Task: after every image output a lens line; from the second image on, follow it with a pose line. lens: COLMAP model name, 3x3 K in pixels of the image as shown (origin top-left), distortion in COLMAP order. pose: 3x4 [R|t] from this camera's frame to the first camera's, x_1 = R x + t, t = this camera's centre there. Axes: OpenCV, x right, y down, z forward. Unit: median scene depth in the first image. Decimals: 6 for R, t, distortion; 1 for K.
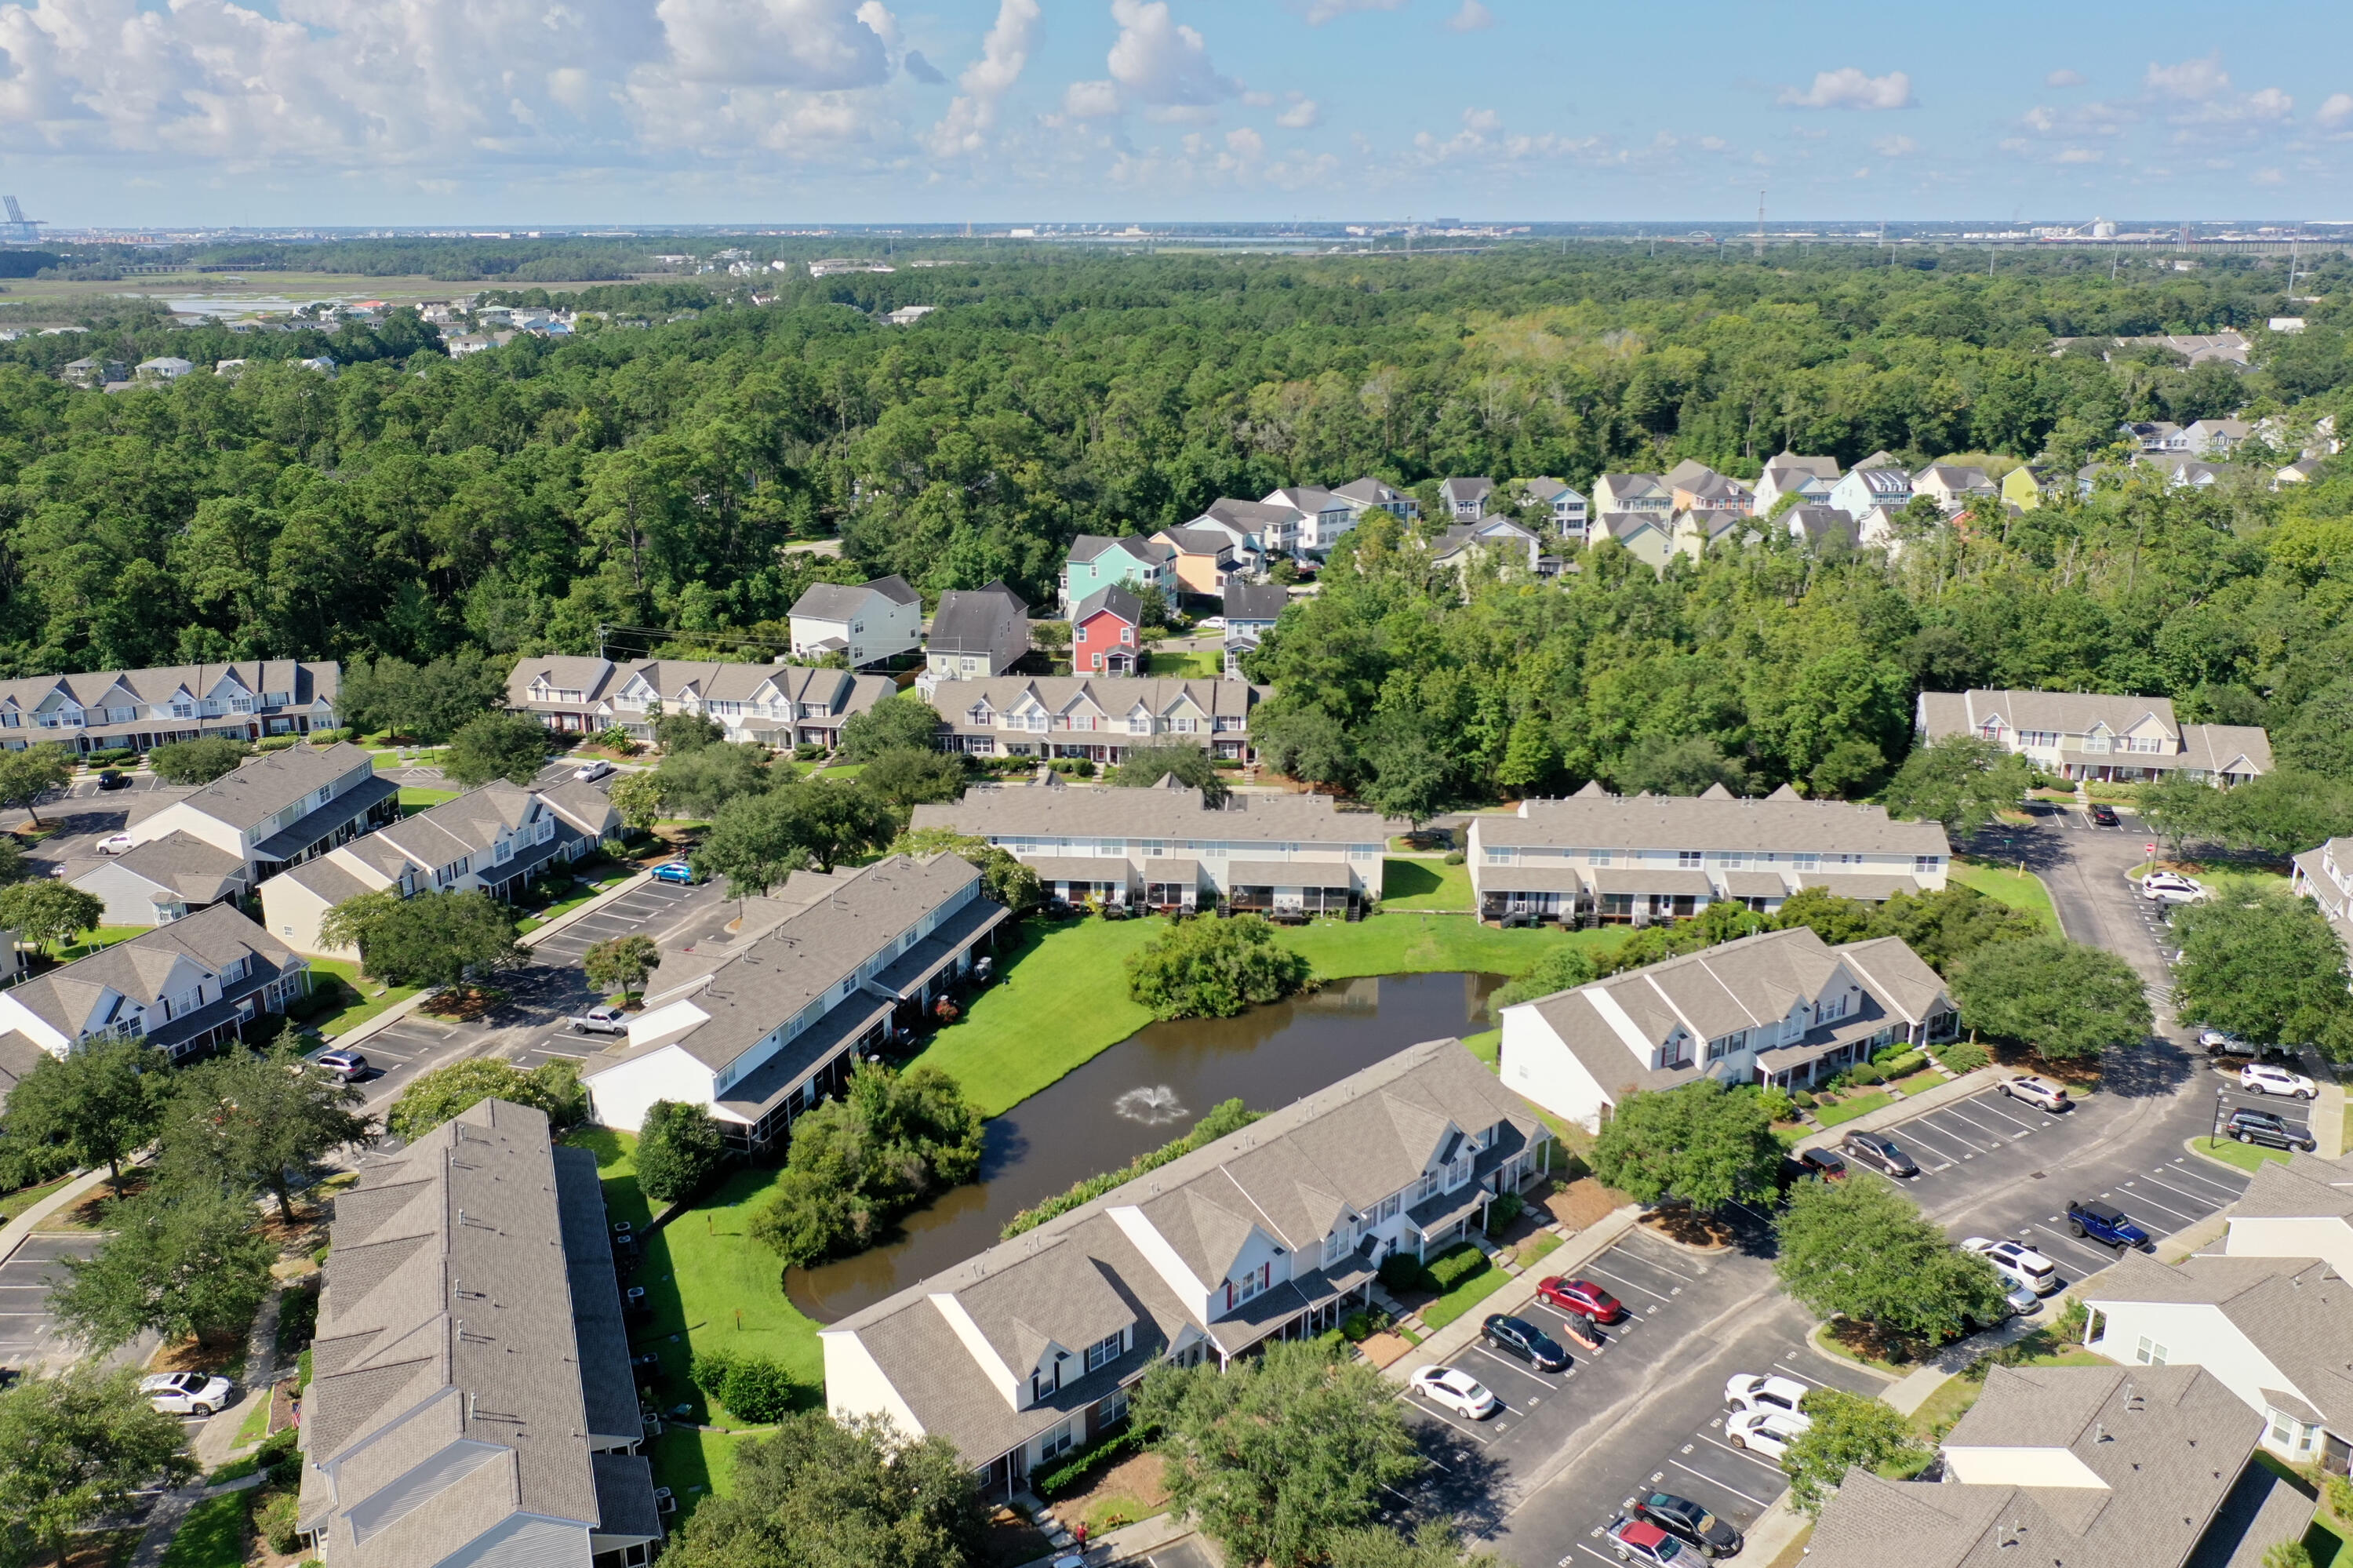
lens RADIAL K [[1882.8, 0, 1178.9], [0, 1882.8, 780.1], [0, 0, 1]] dist [-0.015394, 0.004917]
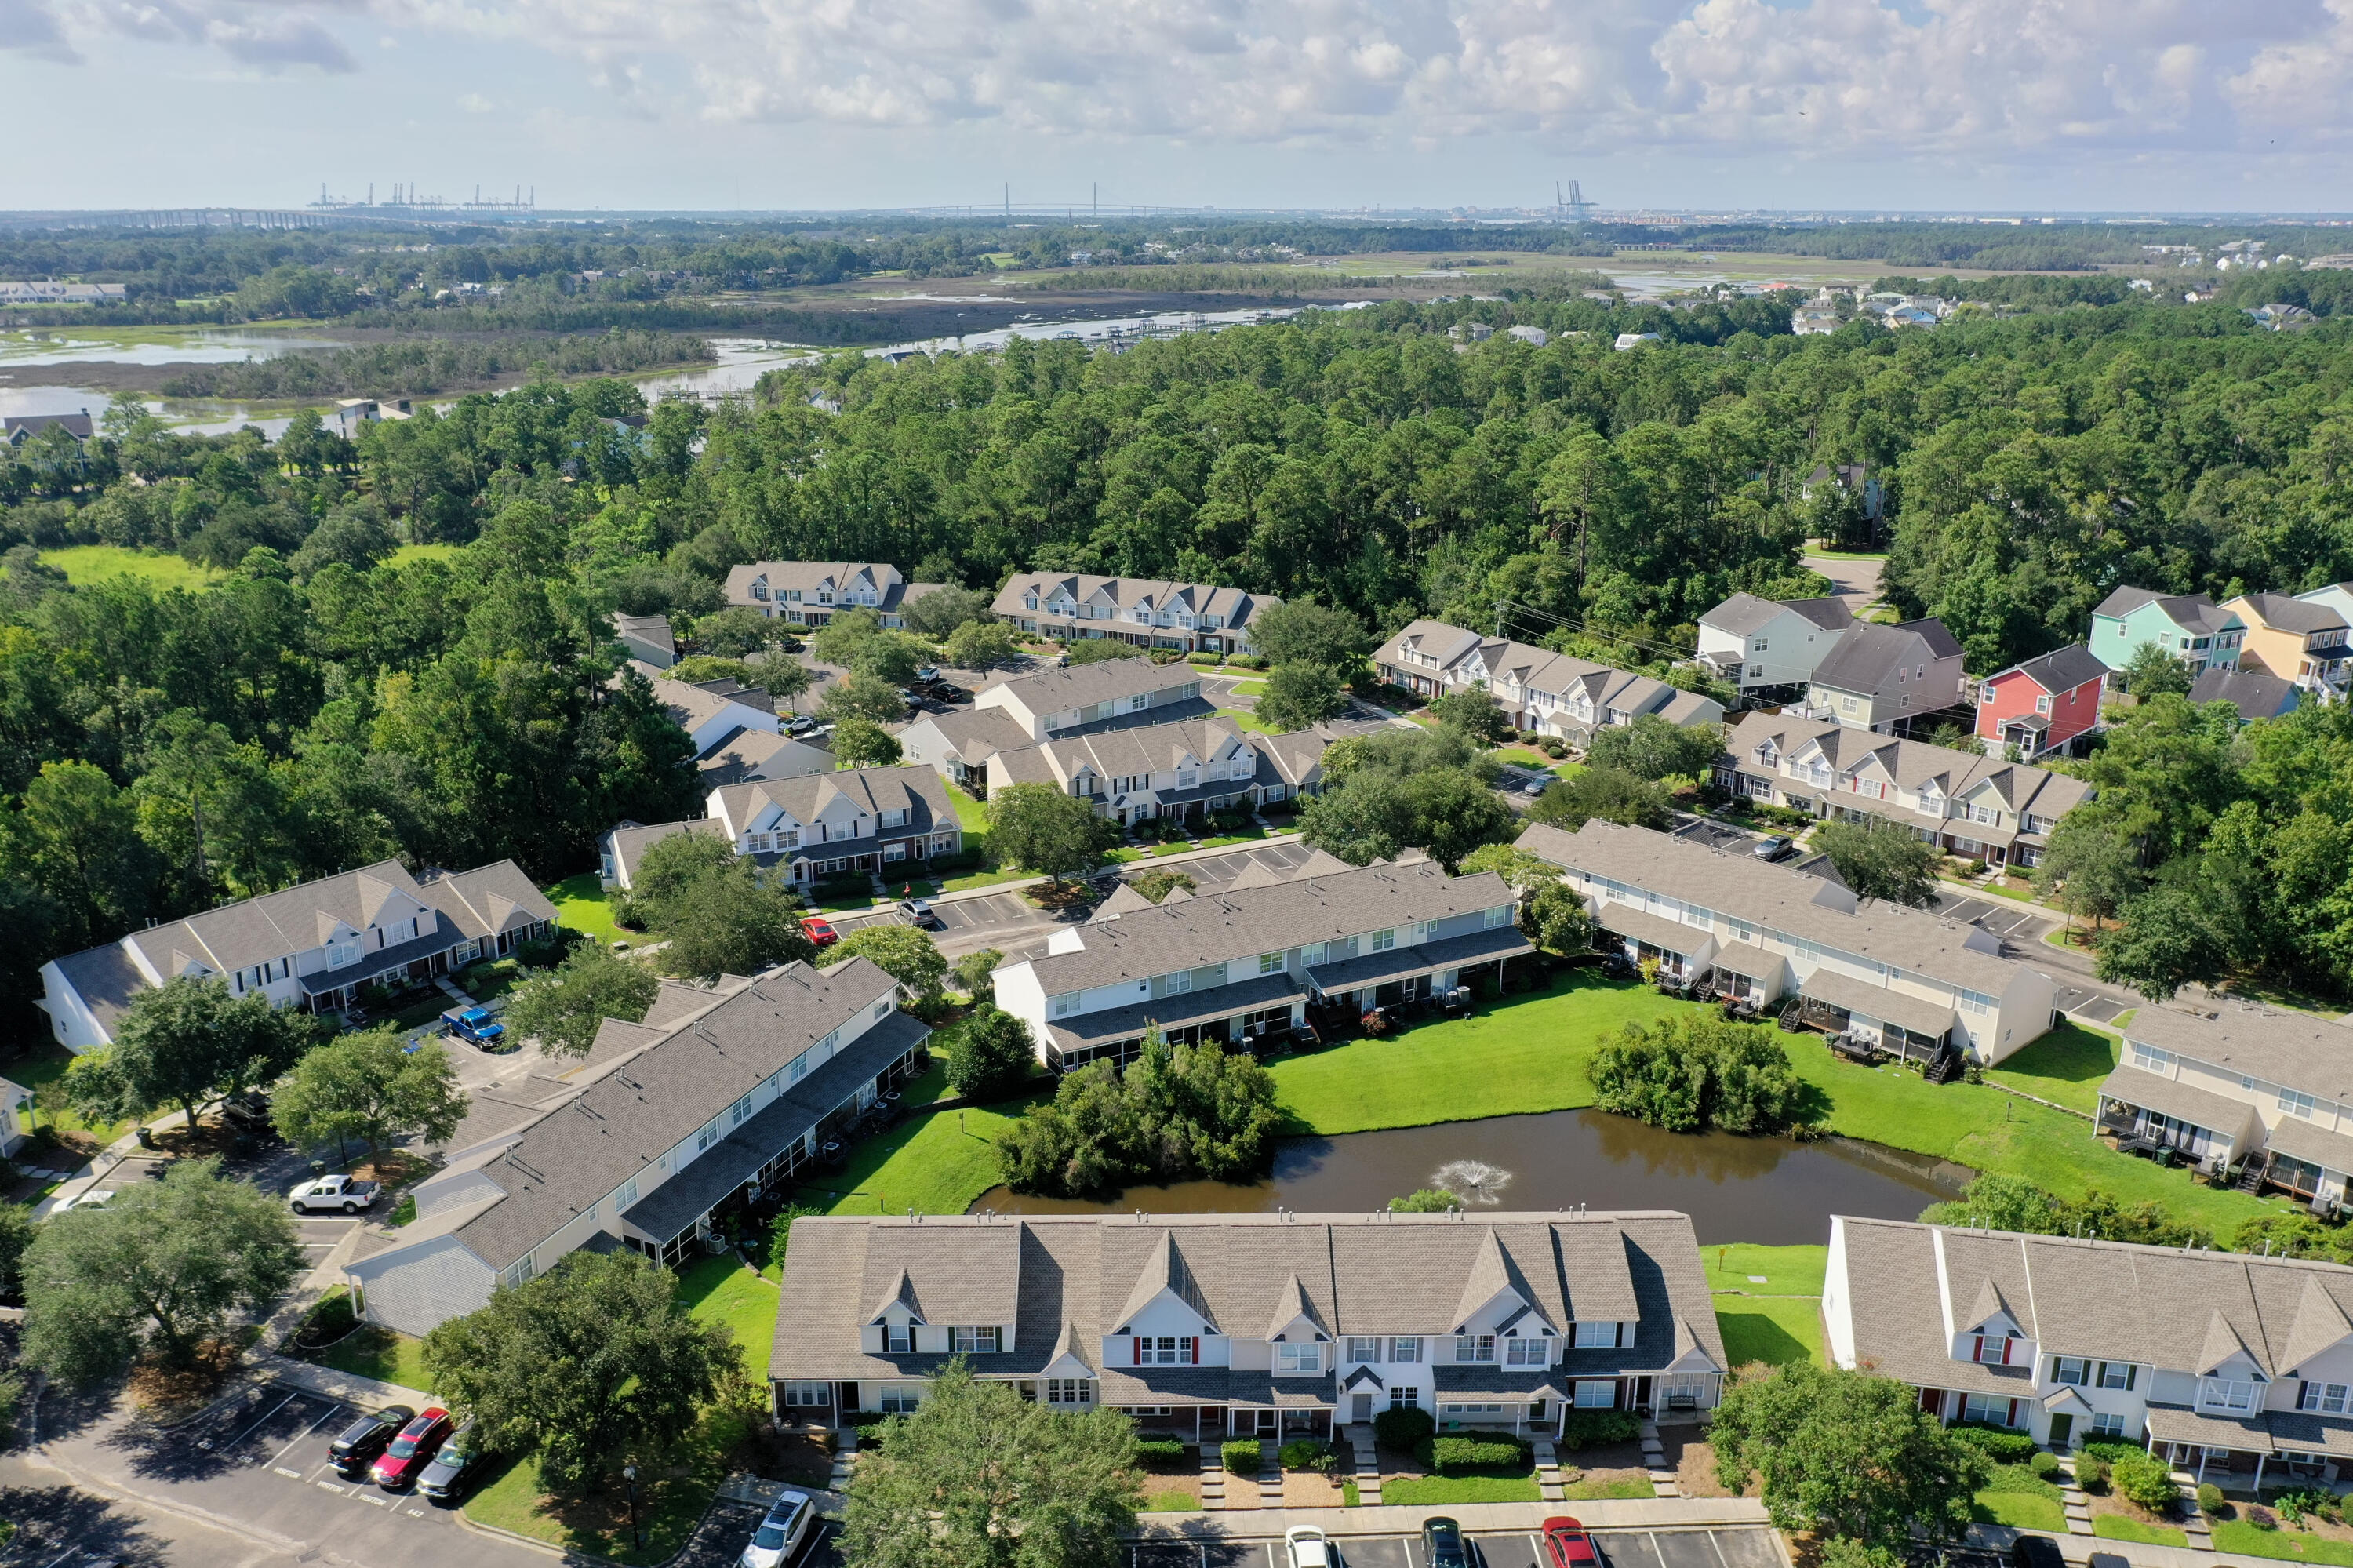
lens RADIAL K [[1882.8, 0, 1178.1], [0, 1882.8, 788.5], [0, 0, 1]] dist [-0.015394, 0.004917]
pose [[0.715932, 0.209675, -0.665941, 0.364670], [-0.202107, 0.975240, 0.089779, -0.053007], [0.668276, 0.070316, 0.740582, 0.178123]]
